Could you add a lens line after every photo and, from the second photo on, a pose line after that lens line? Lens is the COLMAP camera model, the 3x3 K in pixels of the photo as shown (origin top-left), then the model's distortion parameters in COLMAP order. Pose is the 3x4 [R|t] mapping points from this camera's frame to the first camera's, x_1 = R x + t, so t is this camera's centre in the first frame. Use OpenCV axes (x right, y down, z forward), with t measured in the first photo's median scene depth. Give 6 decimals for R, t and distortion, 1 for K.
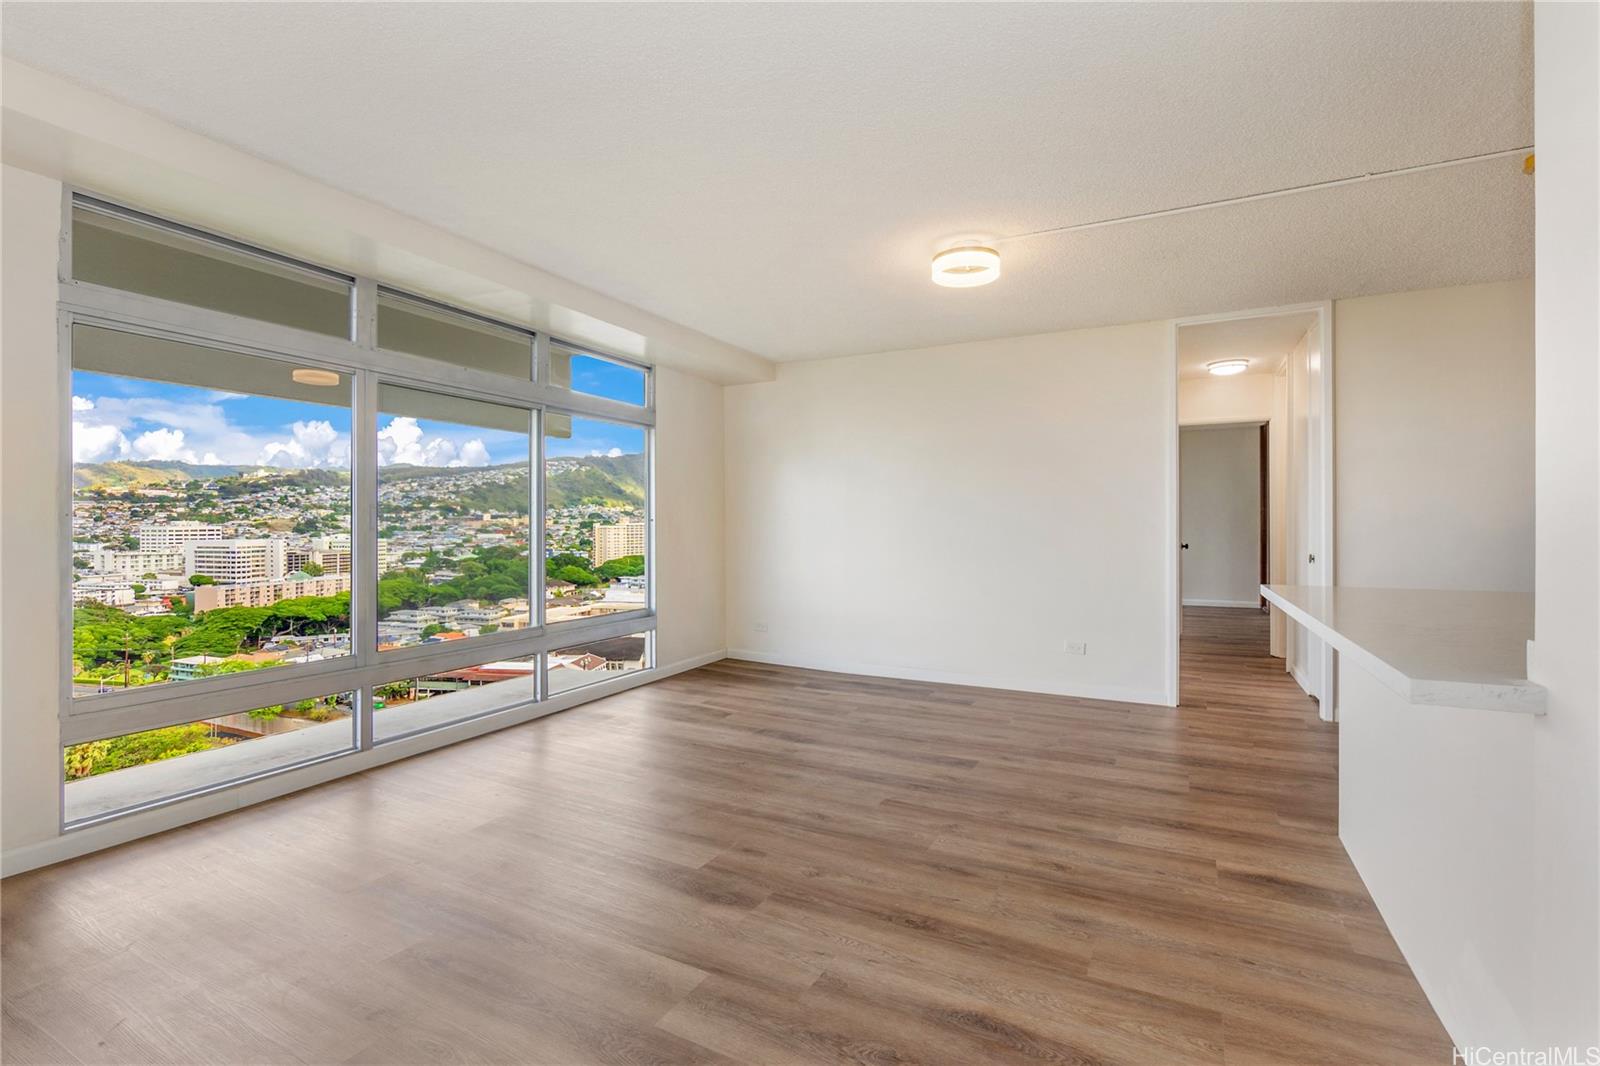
lens RADIAL K [[743.1, 0, 778.2], [0, 743.1, 537.5], [0, 0, 1]] dist [-0.001863, -0.000208]
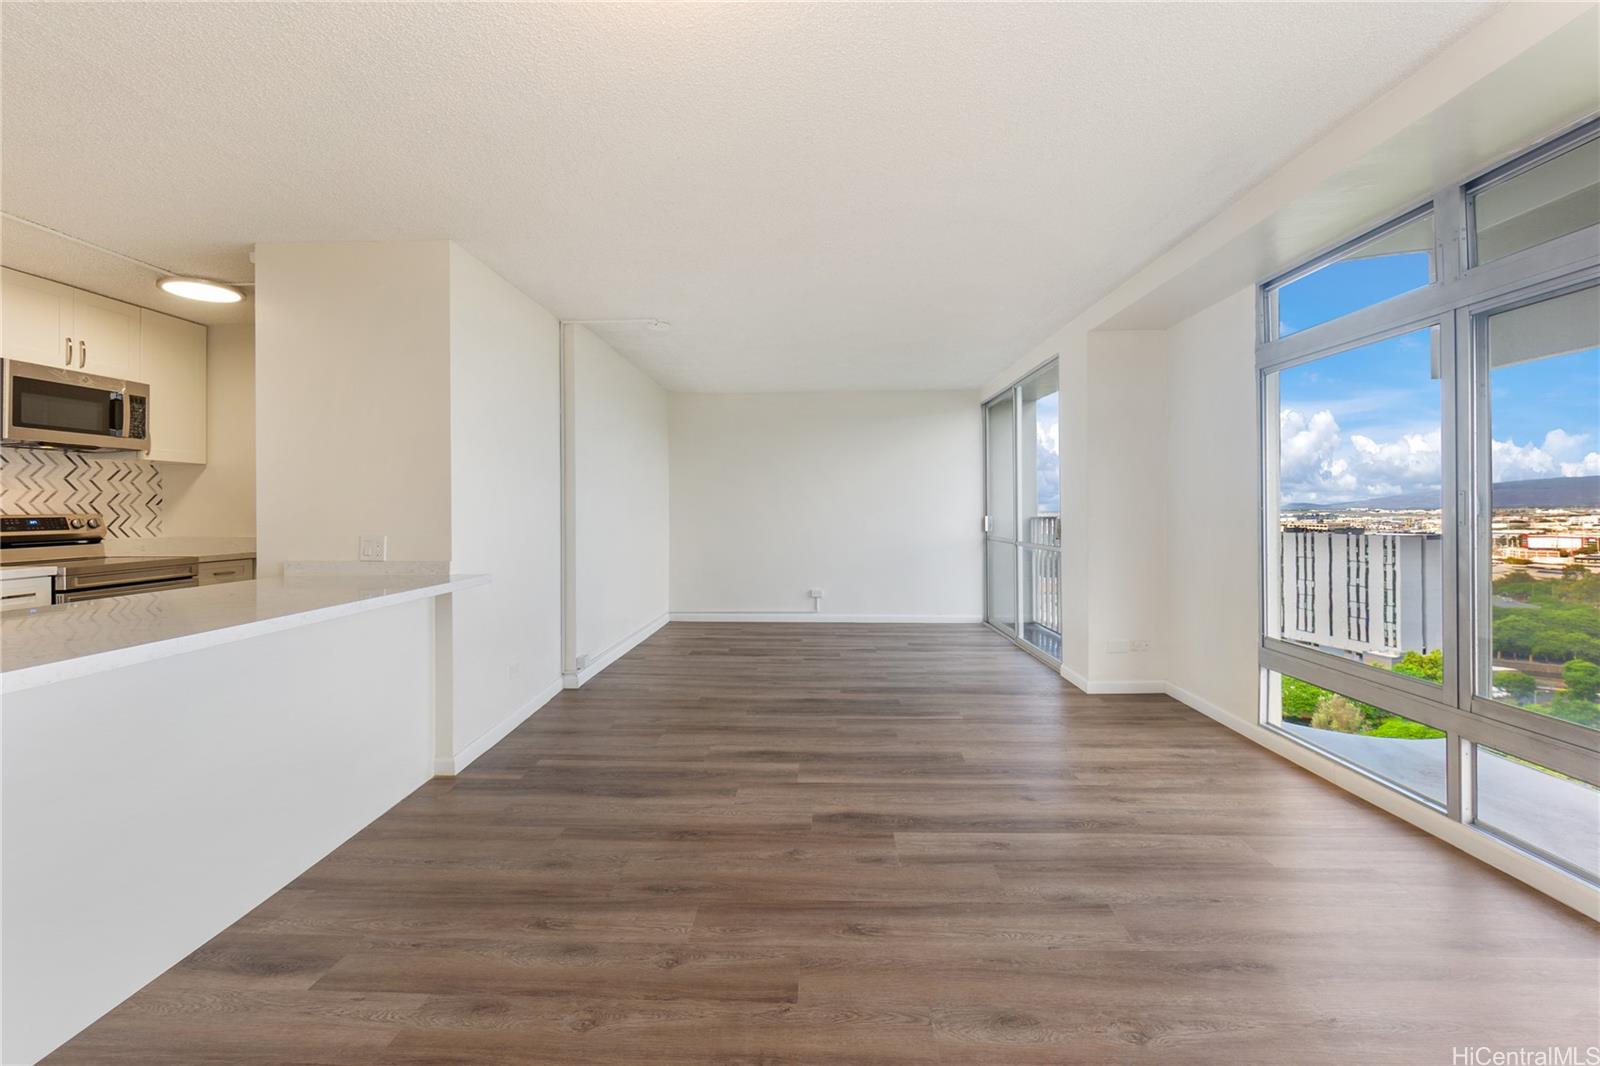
lens RADIAL K [[709.2, 0, 808.1], [0, 709.2, 513.2], [0, 0, 1]] dist [0.014585, 0.000651]
pose [[-0.884189, 0.005084, -0.467102, 0.358836], [-0.005507, 0.999758, 0.021305, -0.033569], [0.467097, 0.021410, -0.883947, 1.360556]]
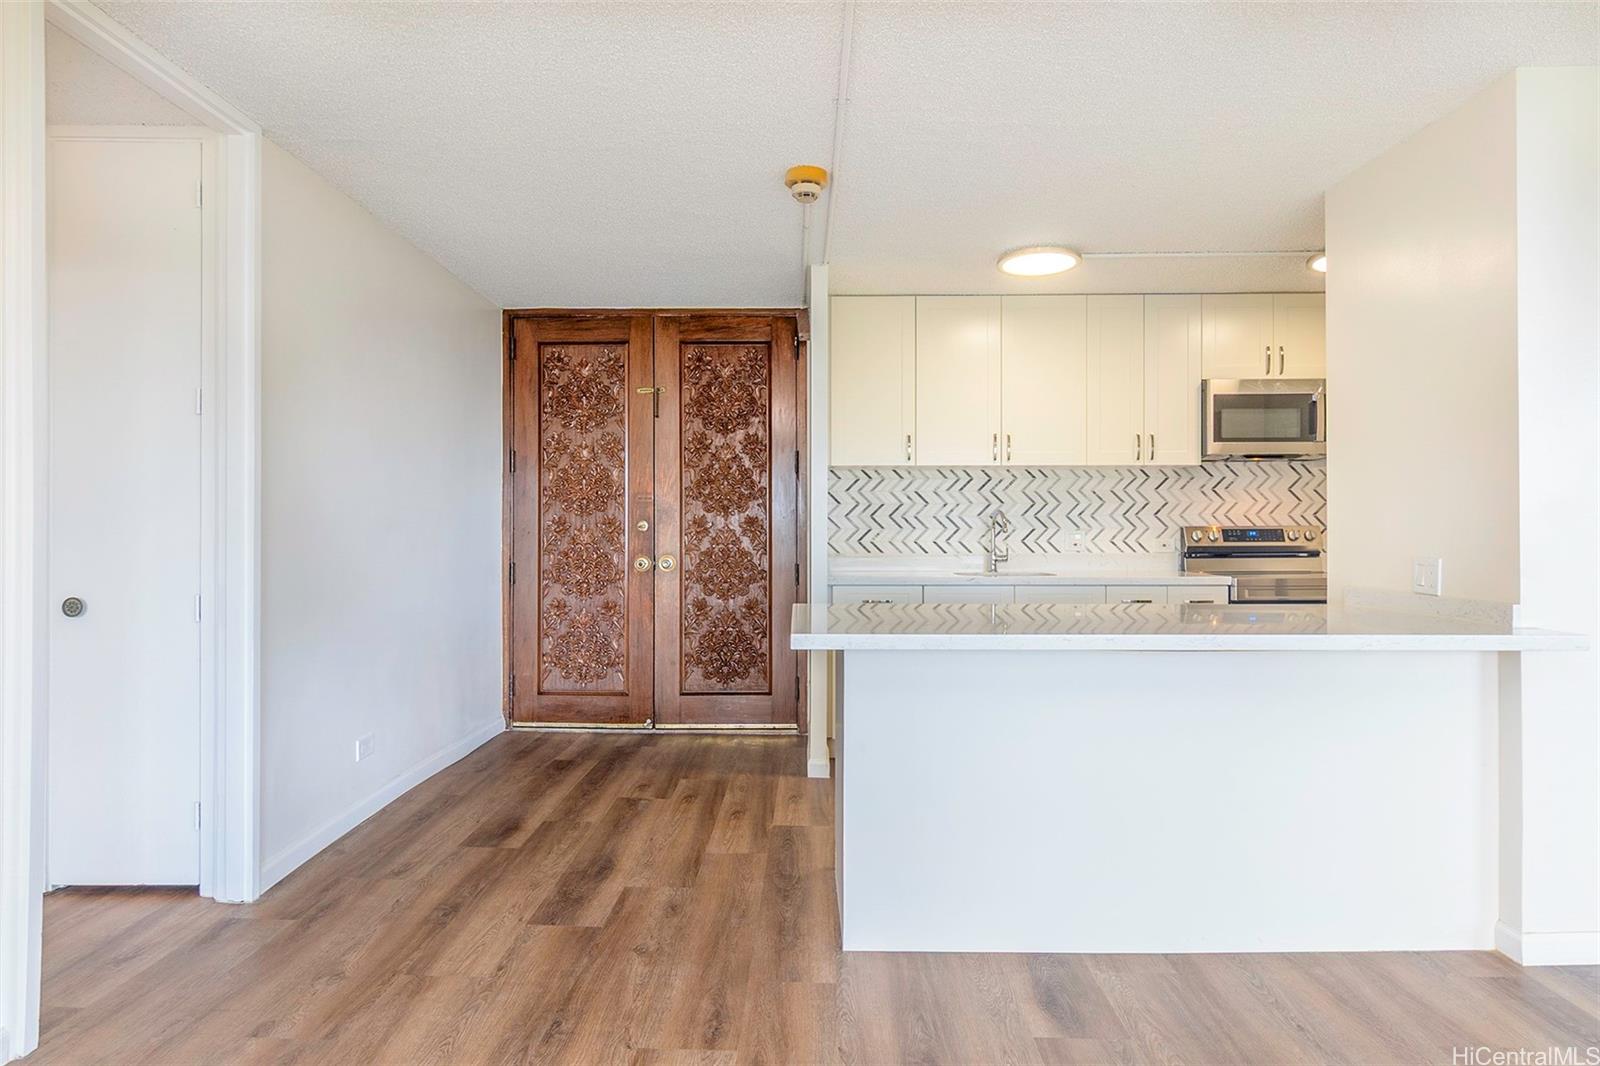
lens RADIAL K [[914.4, 0, 756.4], [0, 914.4, 523.7], [0, 0, 1]] dist [0.001869, 0.000715]
pose [[-0.465613, 0.004024, 0.884979, -0.015940], [0.017452, 0.999837, 0.004636, -0.024851], [-0.884817, 0.017603, -0.465607, 1.181726]]
